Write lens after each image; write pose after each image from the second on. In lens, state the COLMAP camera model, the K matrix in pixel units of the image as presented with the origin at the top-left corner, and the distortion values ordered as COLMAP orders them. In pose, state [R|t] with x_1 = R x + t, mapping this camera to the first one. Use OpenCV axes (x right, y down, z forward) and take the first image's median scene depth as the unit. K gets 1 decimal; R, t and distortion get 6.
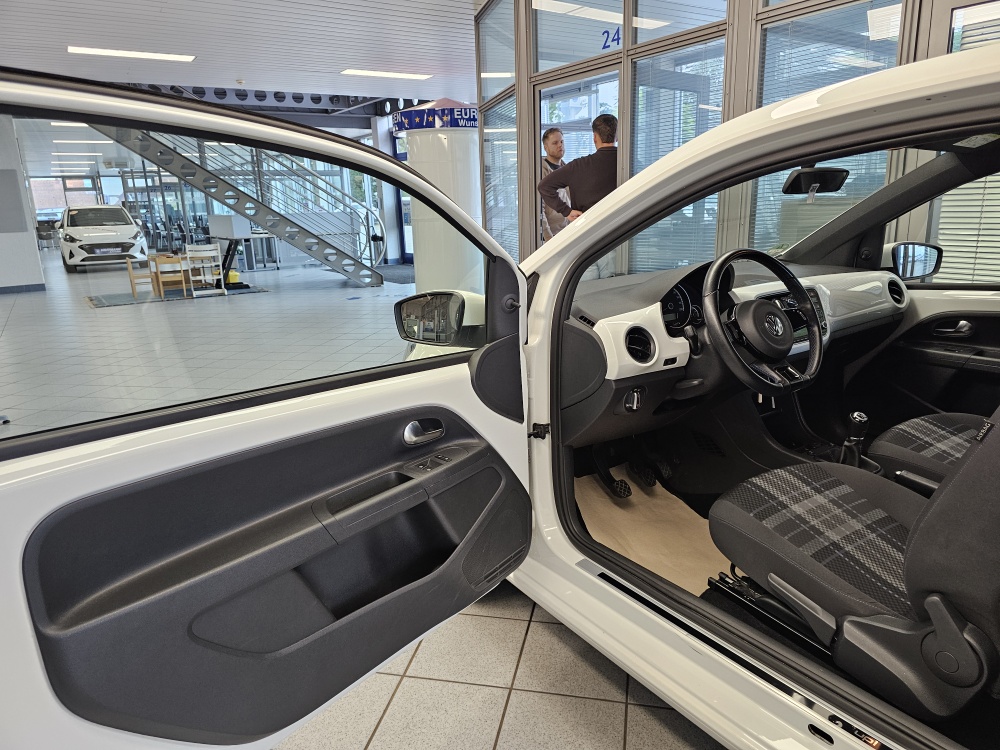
lens RADIAL K [[682.0, 0, 492.7], [0, 682.0, 382.8], [0, 0, 1]] dist [0.036011, -0.045422]
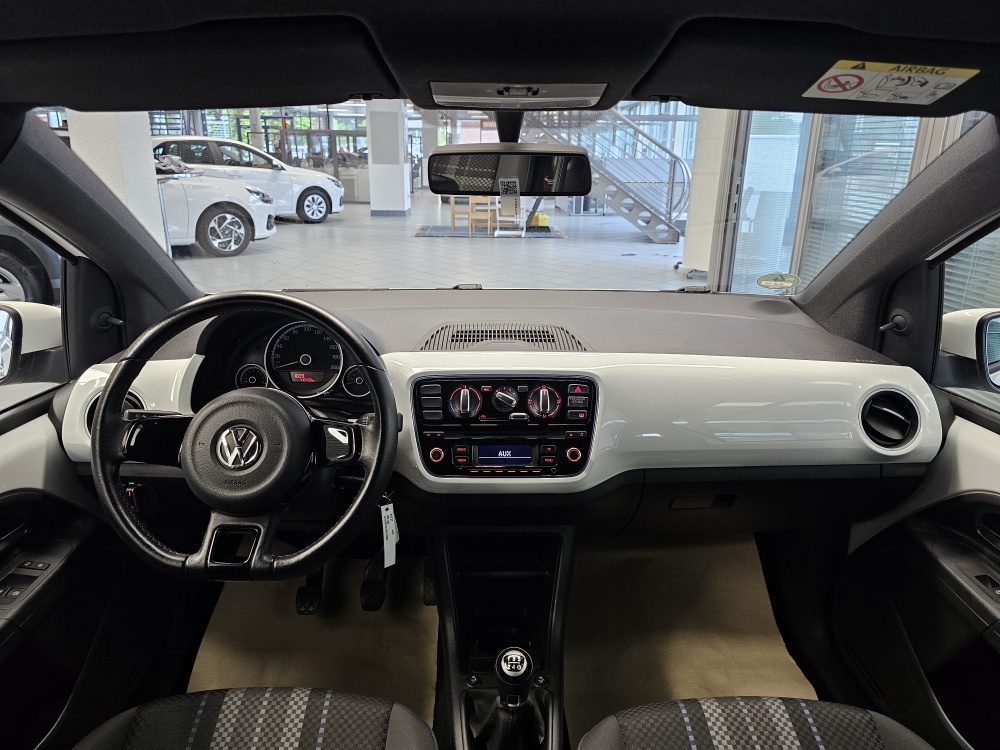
lens RADIAL K [[682.0, 0, 506.9], [0, 682.0, 371.3], [0, 0, 1]] dist [0.036011, -0.045422]
pose [[0.844730, 0.202330, -0.495473, 0.138727], [-0.170265, 0.979283, 0.109614, -0.040623], [0.507386, -0.008233, 0.861680, 0.107535]]
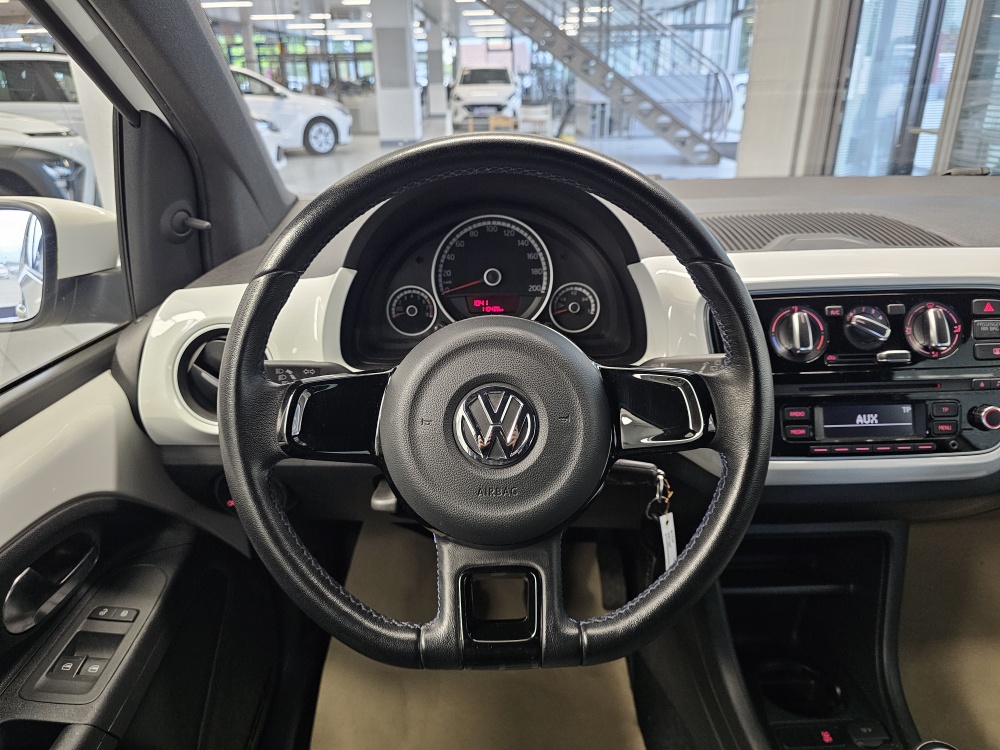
lens RADIAL K [[682.0, 0, 501.3], [0, 682.0, 377.5], [0, 0, 1]] dist [0.036011, -0.045422]
pose [[0.844282, 0.227439, -0.485241, 0.084507], [-0.142537, 0.968160, 0.205788, -0.027122], [0.516595, -0.104578, 0.849819, 0.128657]]
